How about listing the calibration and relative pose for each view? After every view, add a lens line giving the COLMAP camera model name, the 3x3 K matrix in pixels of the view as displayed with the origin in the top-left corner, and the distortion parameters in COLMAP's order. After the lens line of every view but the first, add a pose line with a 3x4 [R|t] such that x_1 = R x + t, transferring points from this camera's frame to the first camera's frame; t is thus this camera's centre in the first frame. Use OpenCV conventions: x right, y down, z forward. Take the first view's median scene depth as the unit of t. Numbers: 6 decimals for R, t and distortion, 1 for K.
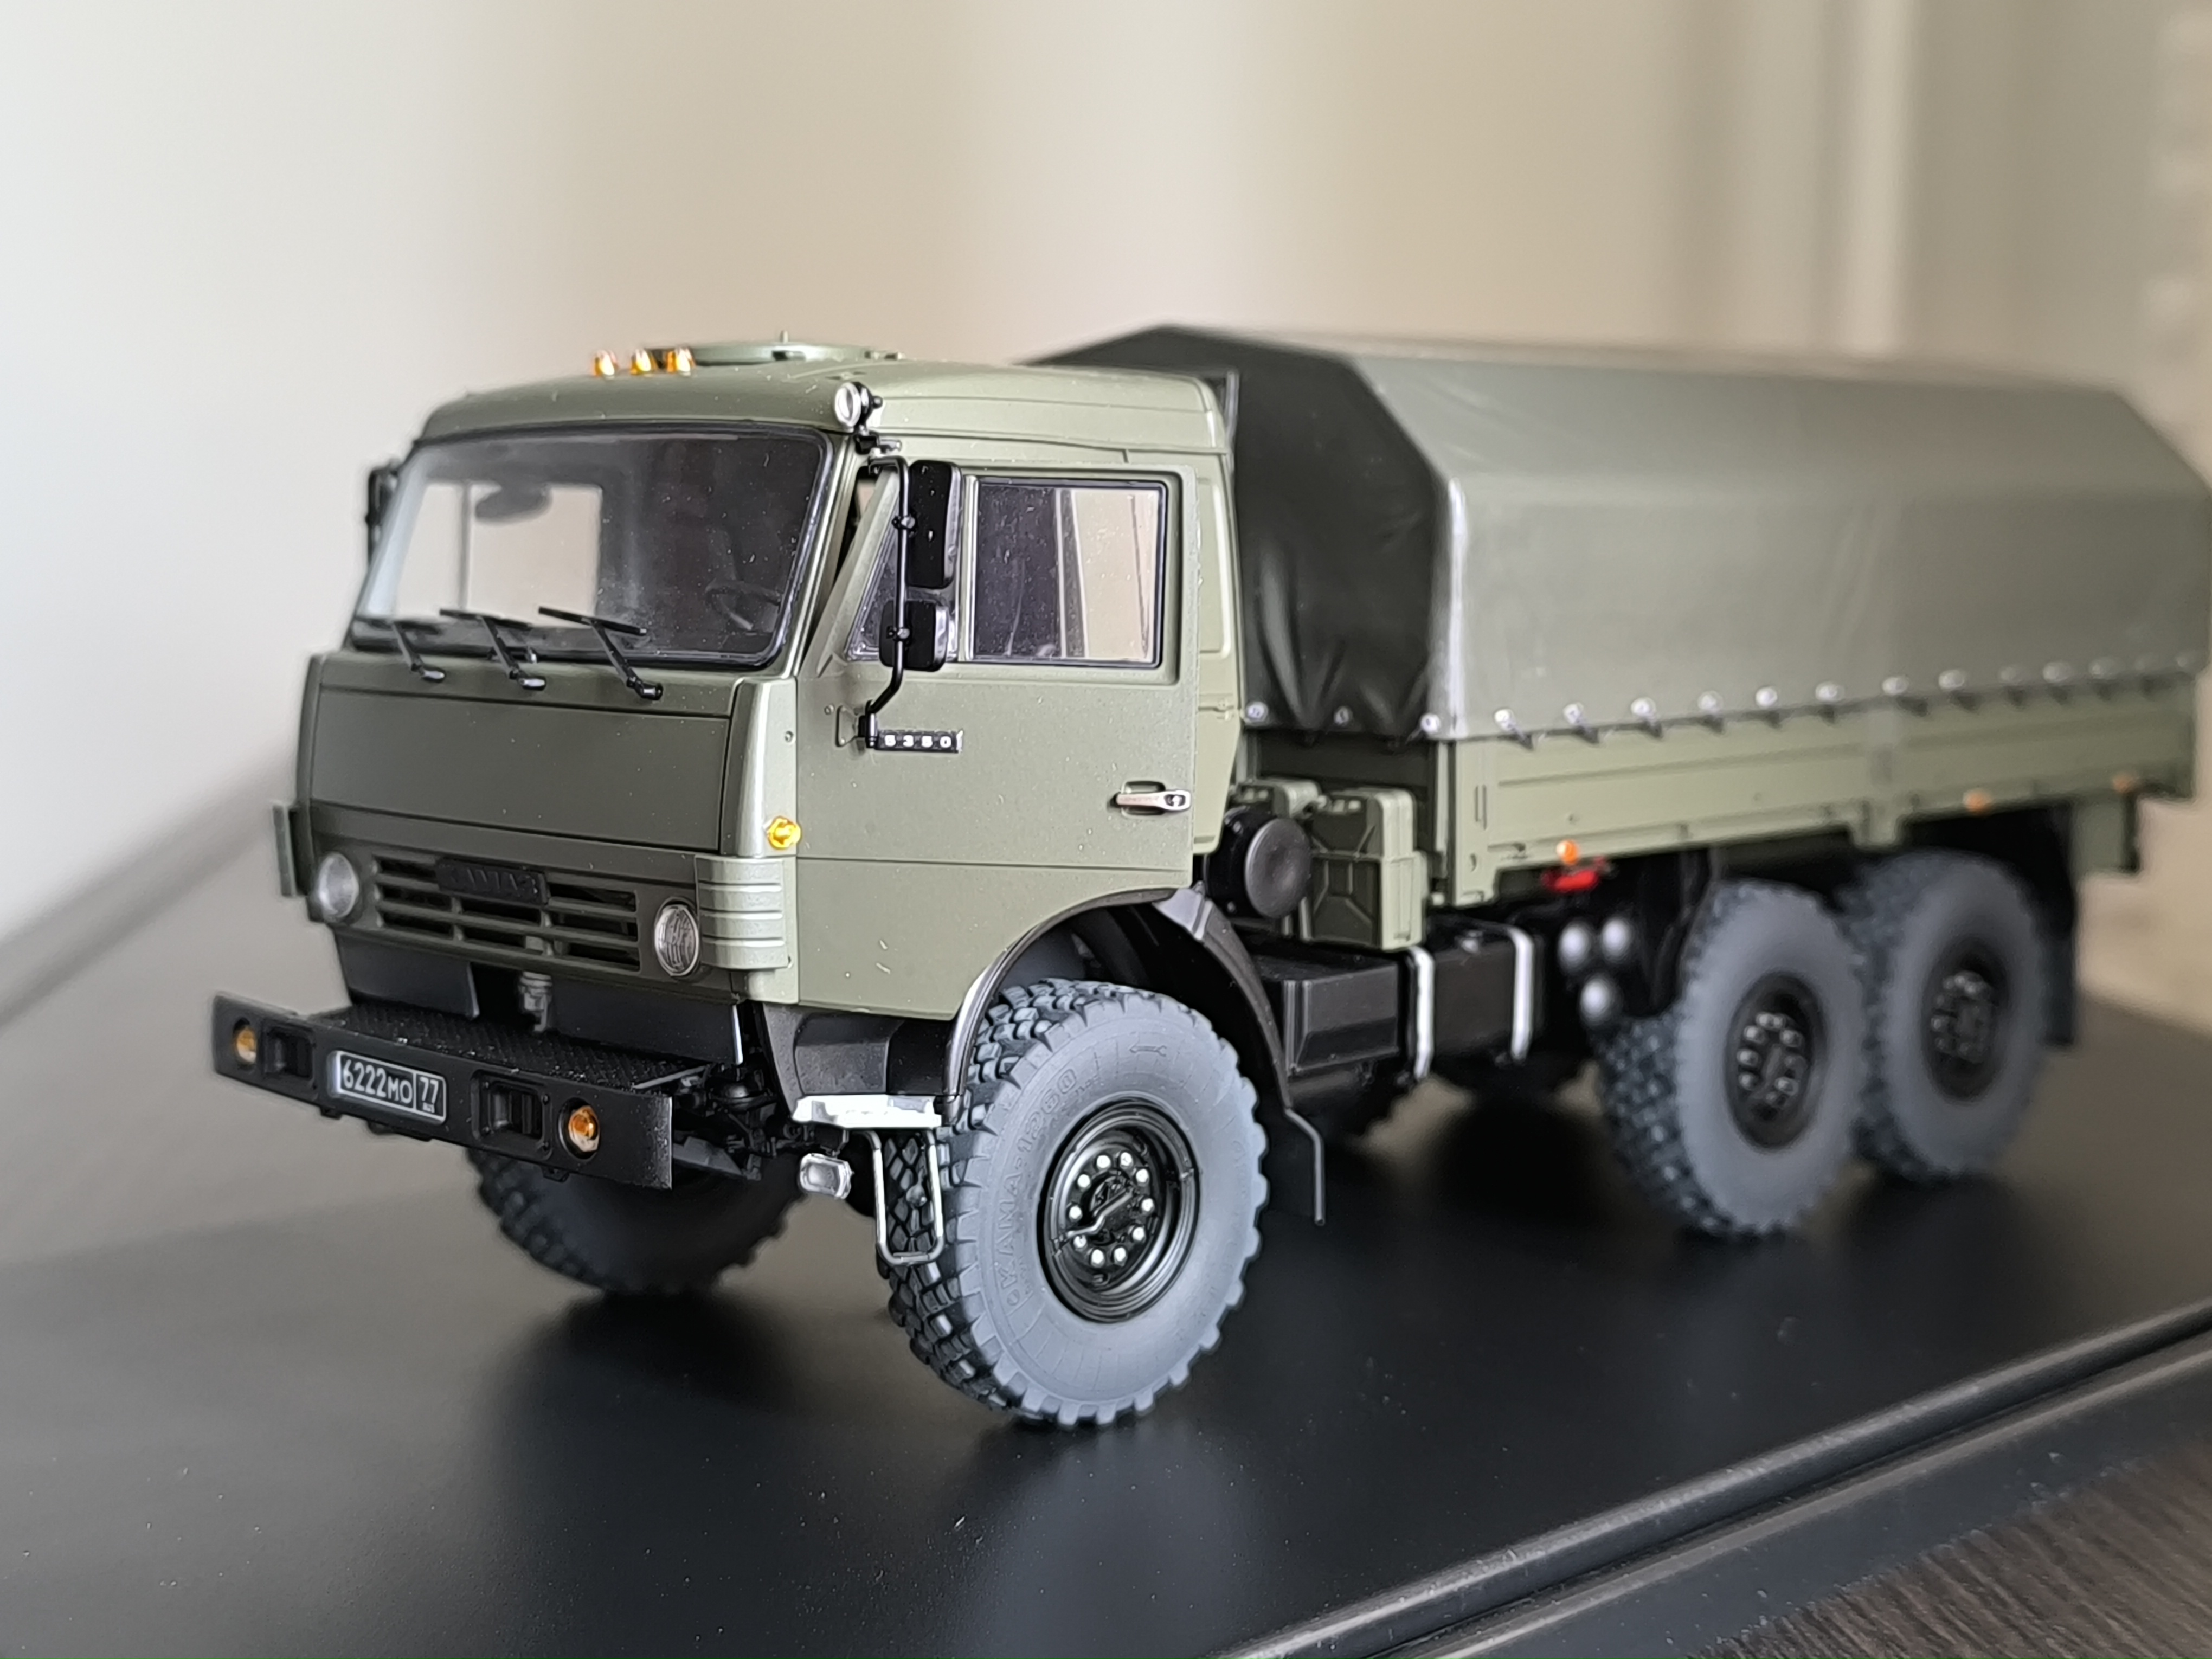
lens RADIAL K [[3215.4, 0, 1106.0], [0, 3215.4, 829.5], [0, 0, 1]] dist [0.051923, -0.127953]
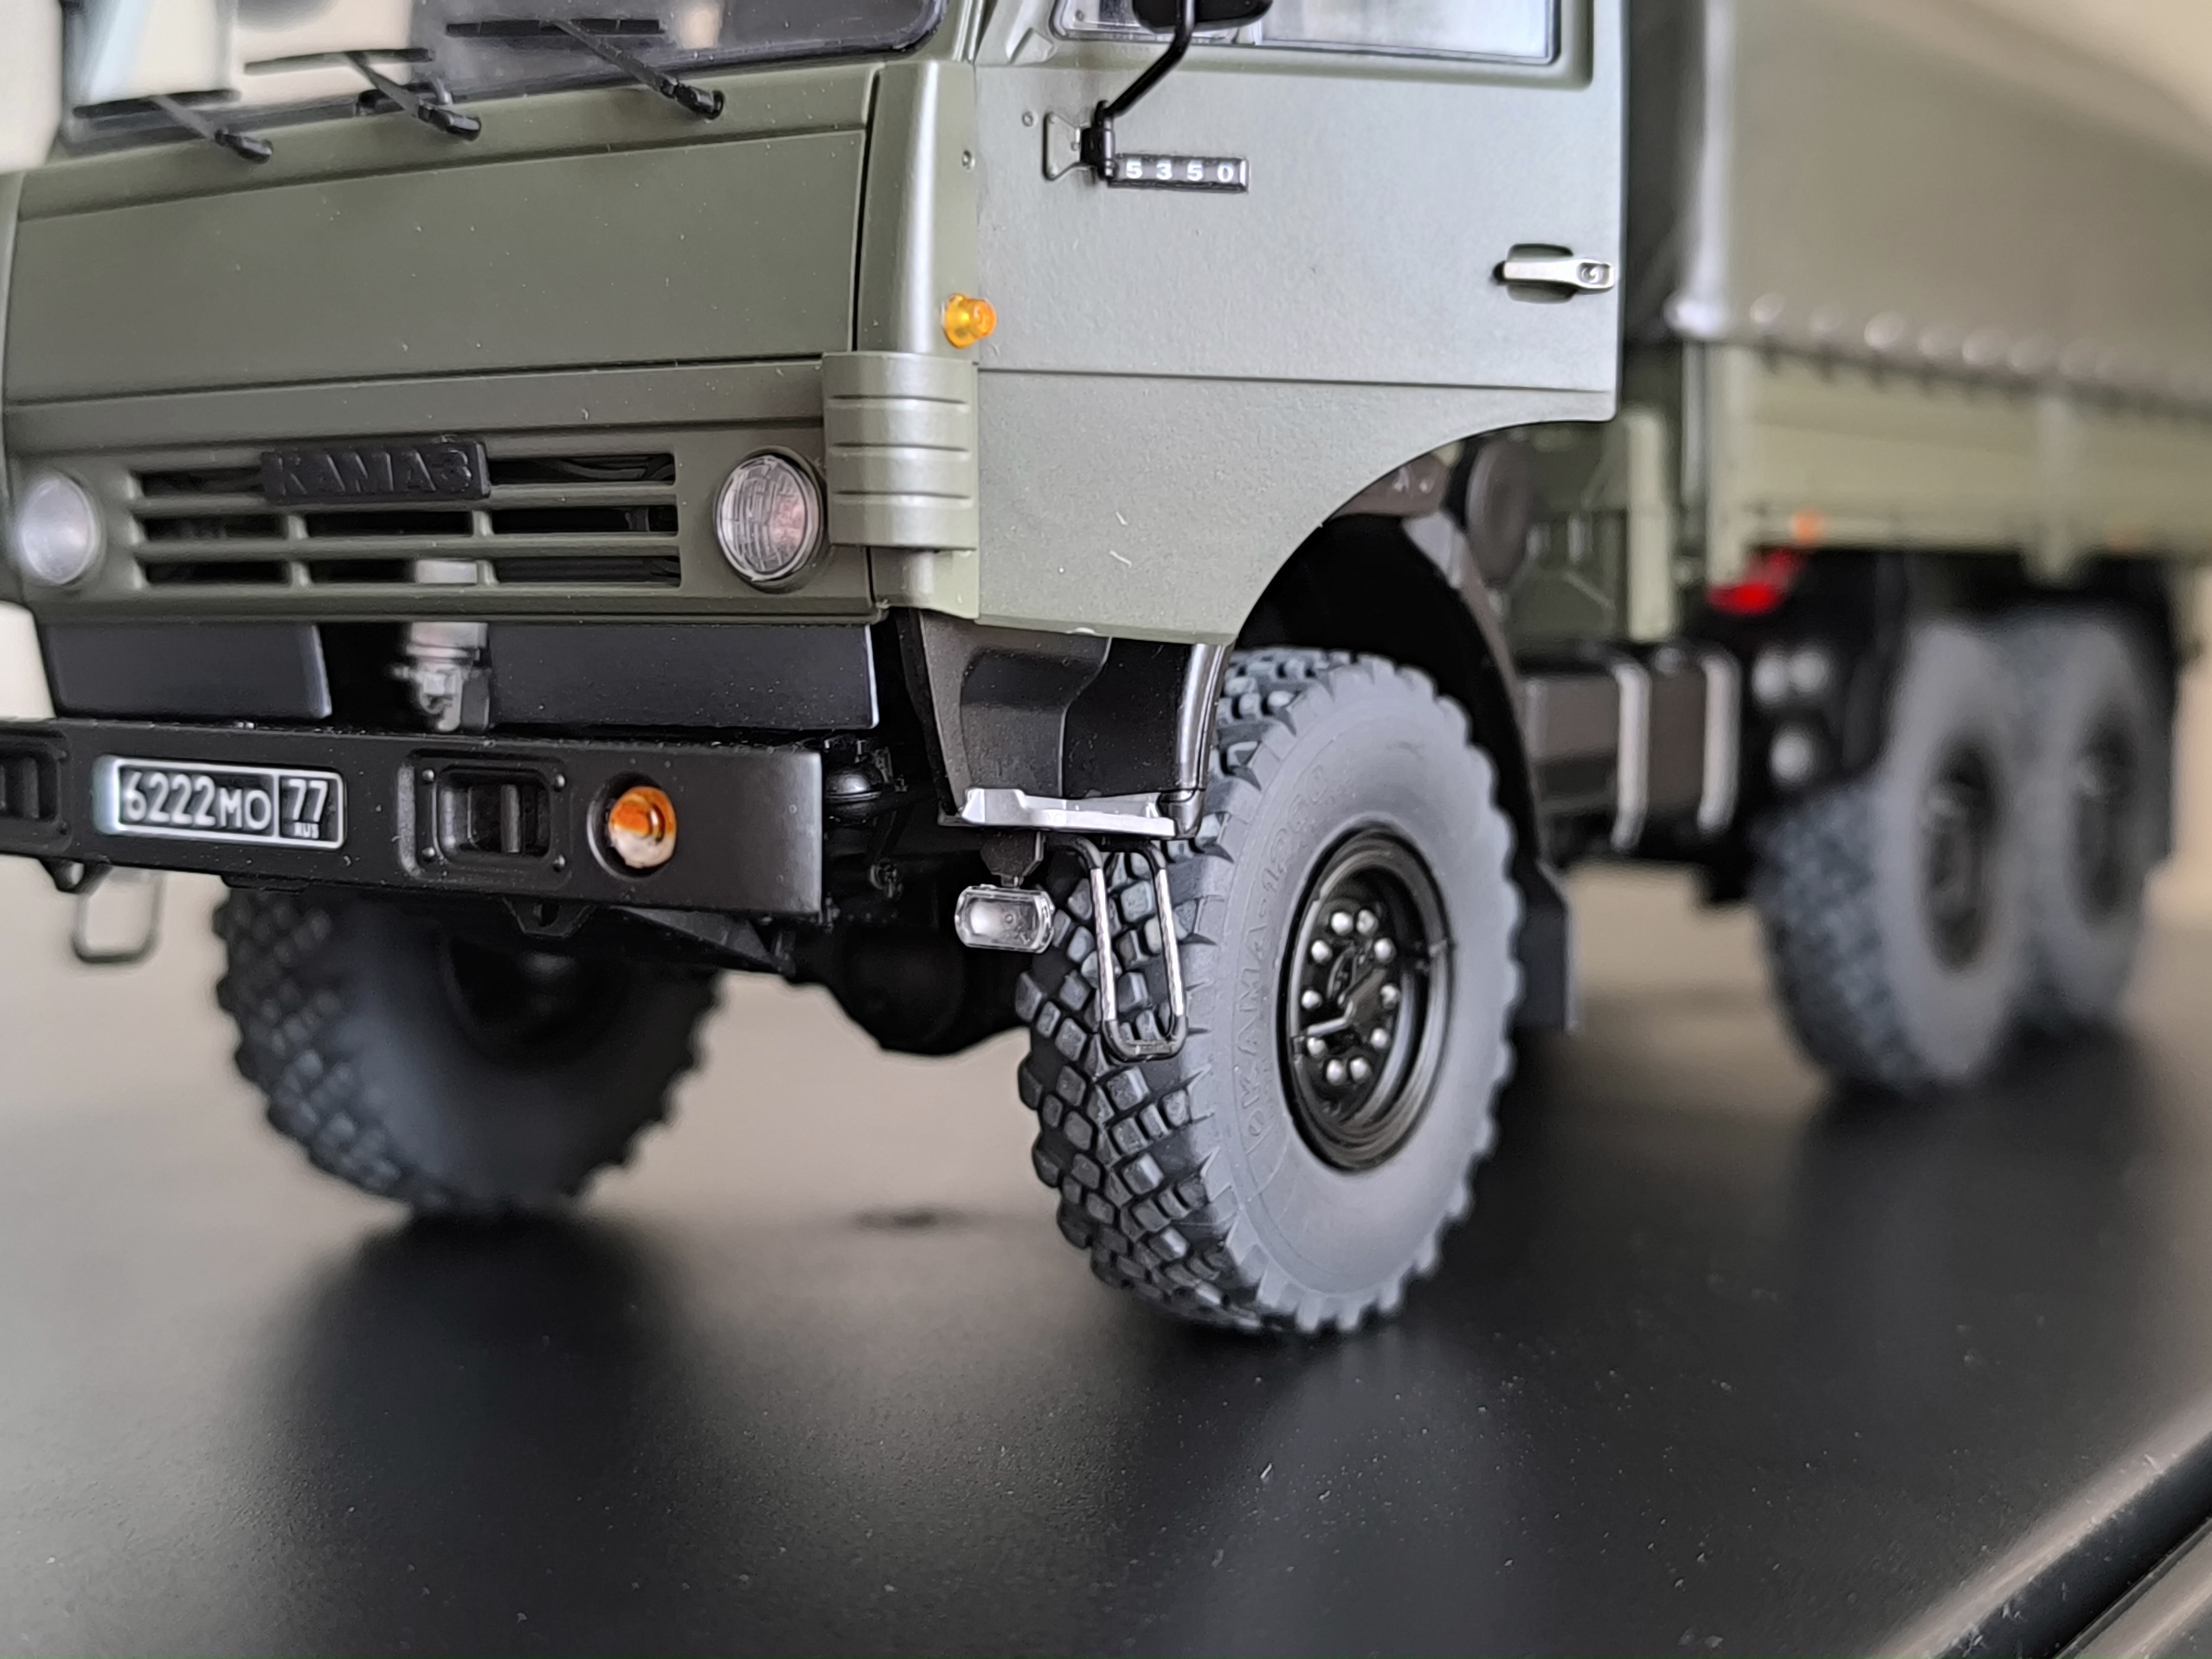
lens RADIAL K [[3215.4, 0, 1106.0], [0, 3215.4, 829.5], [0, 0, 1]] dist [0.051923, -0.127953]
pose [[0.979112, -0.020141, 0.202323, -0.182630], [0.024737, 0.999490, -0.020213, 0.099672], [-0.201813, 0.024796, 0.979110, 0.389338]]
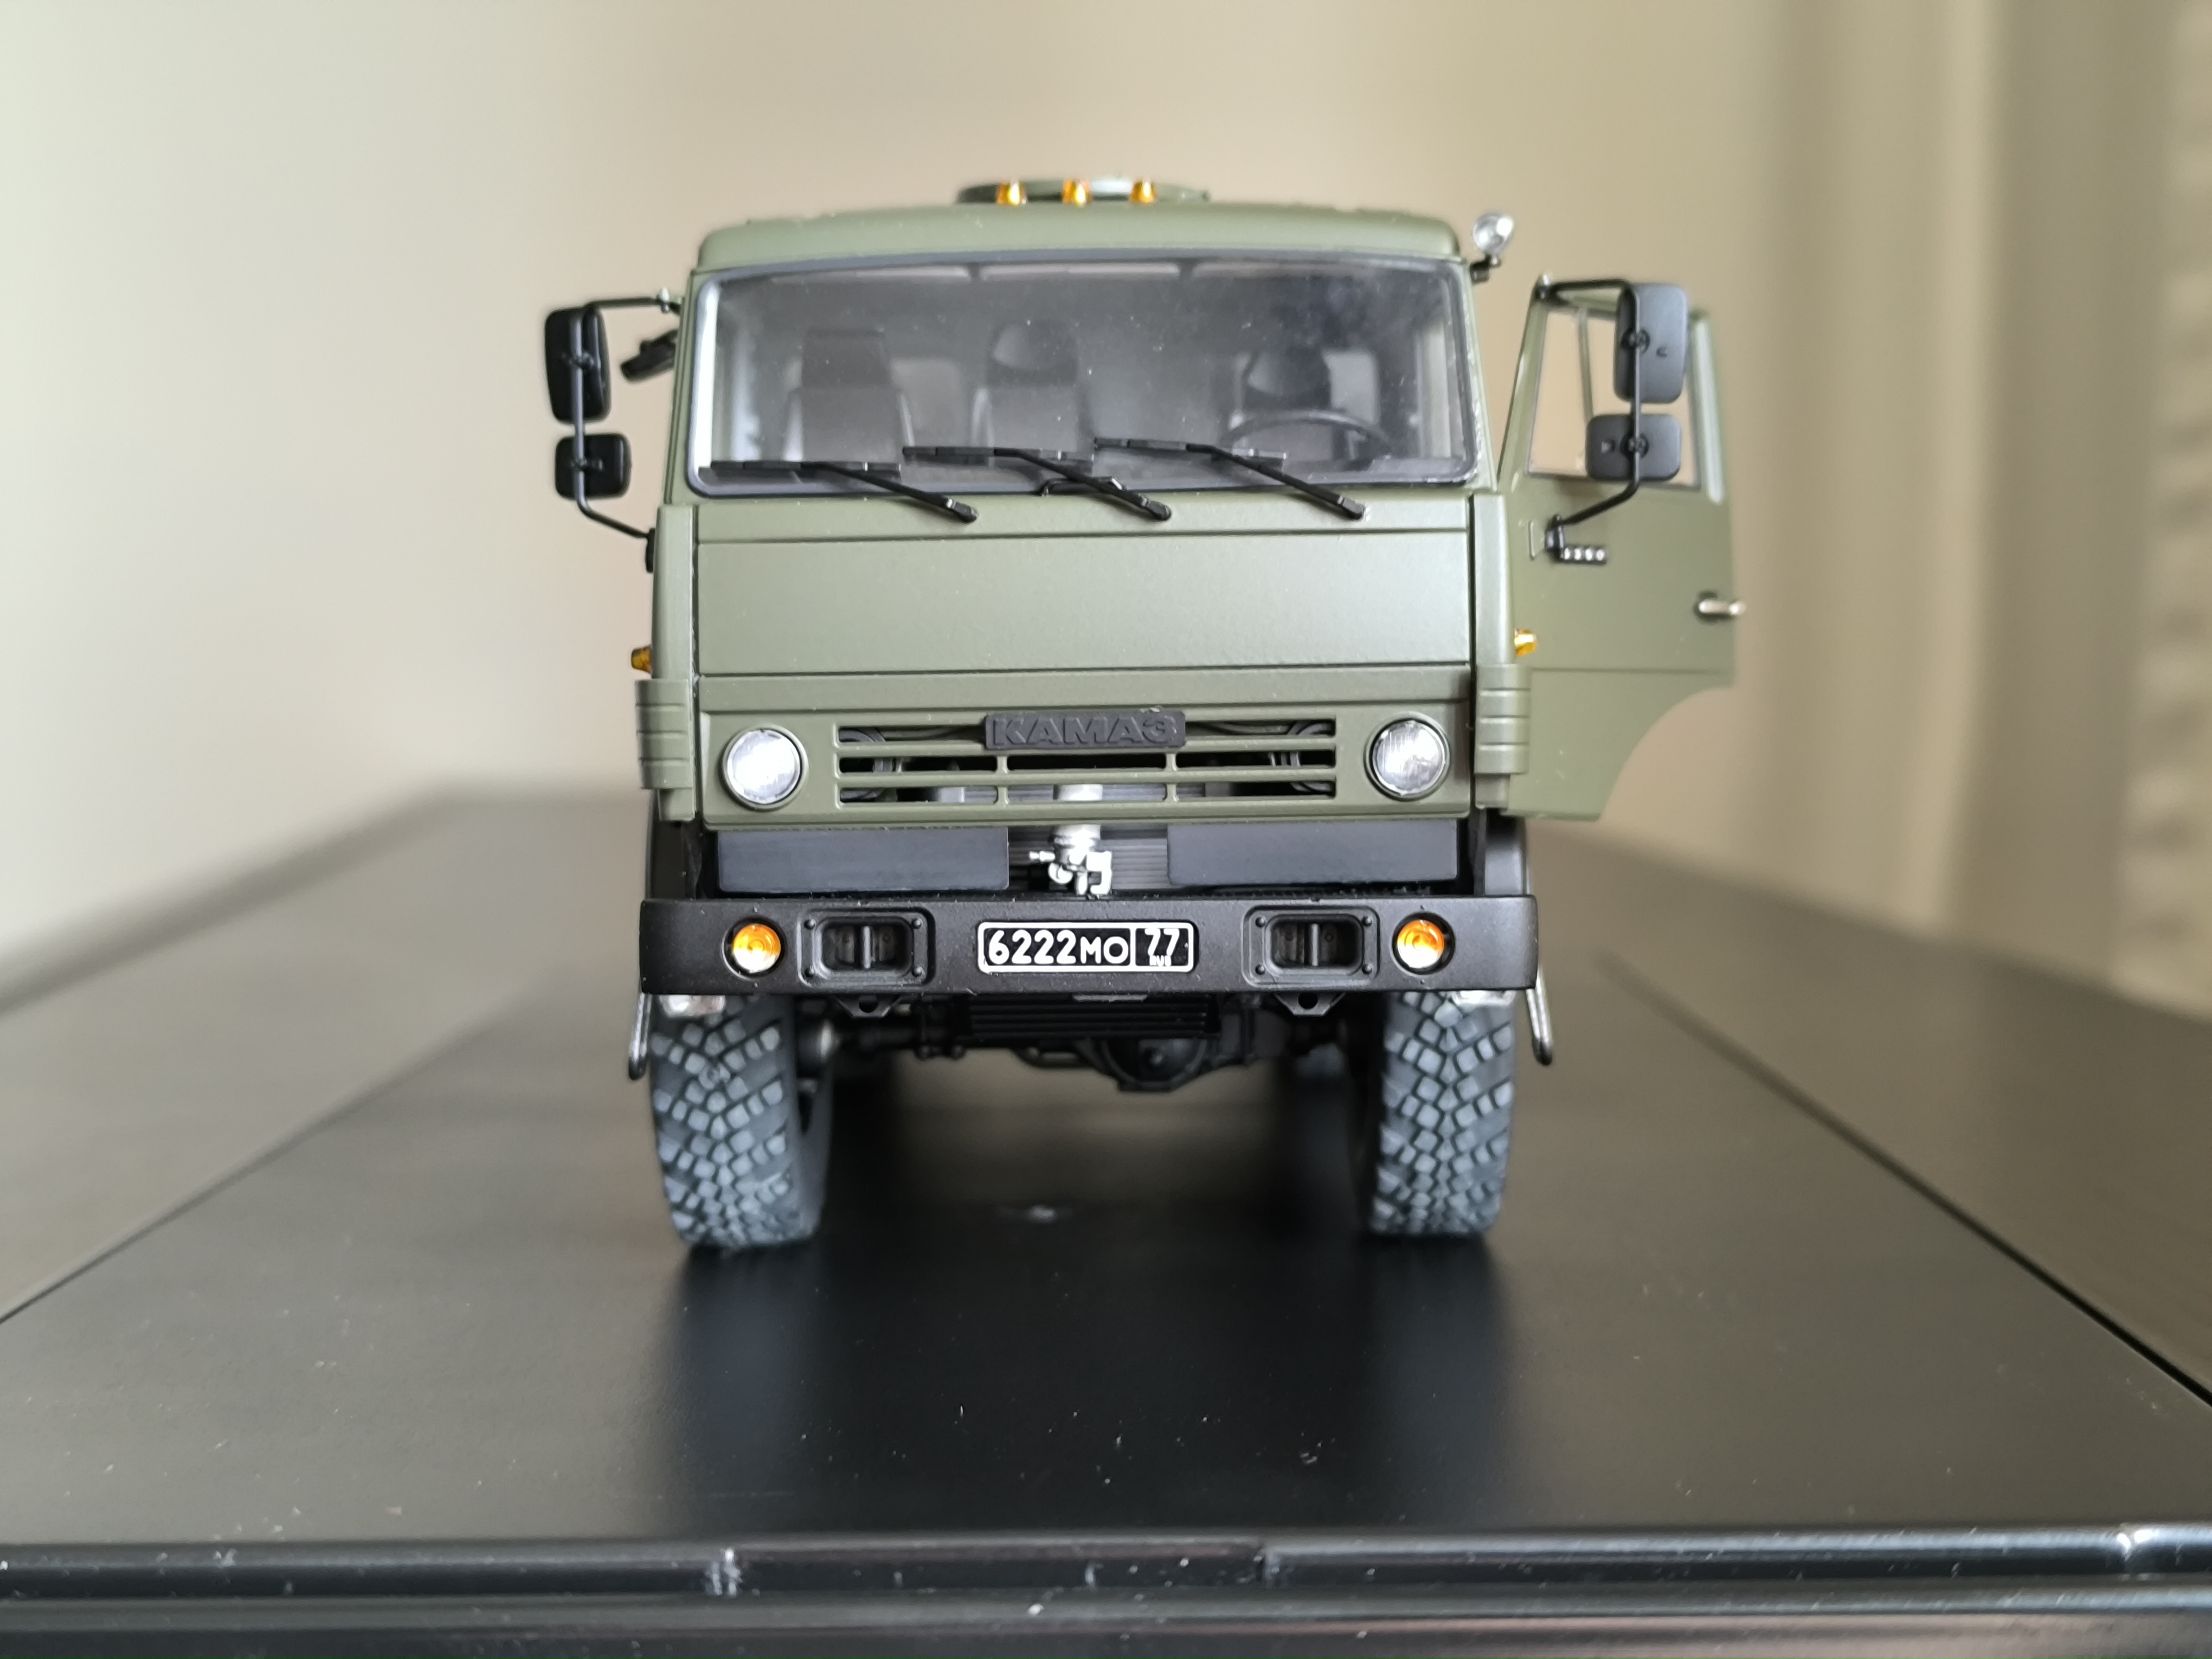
lens RADIAL K [[3215.4, 0, 1106.0], [0, 3215.4, 829.5], [0, 0, 1]] dist [0.051923, -0.127953]
pose [[0.696315, -0.053089, 0.715771, -0.866848], [0.087172, 0.996133, -0.010919, 0.056279], [-0.712423, 0.069998, 0.698250, 0.352694]]
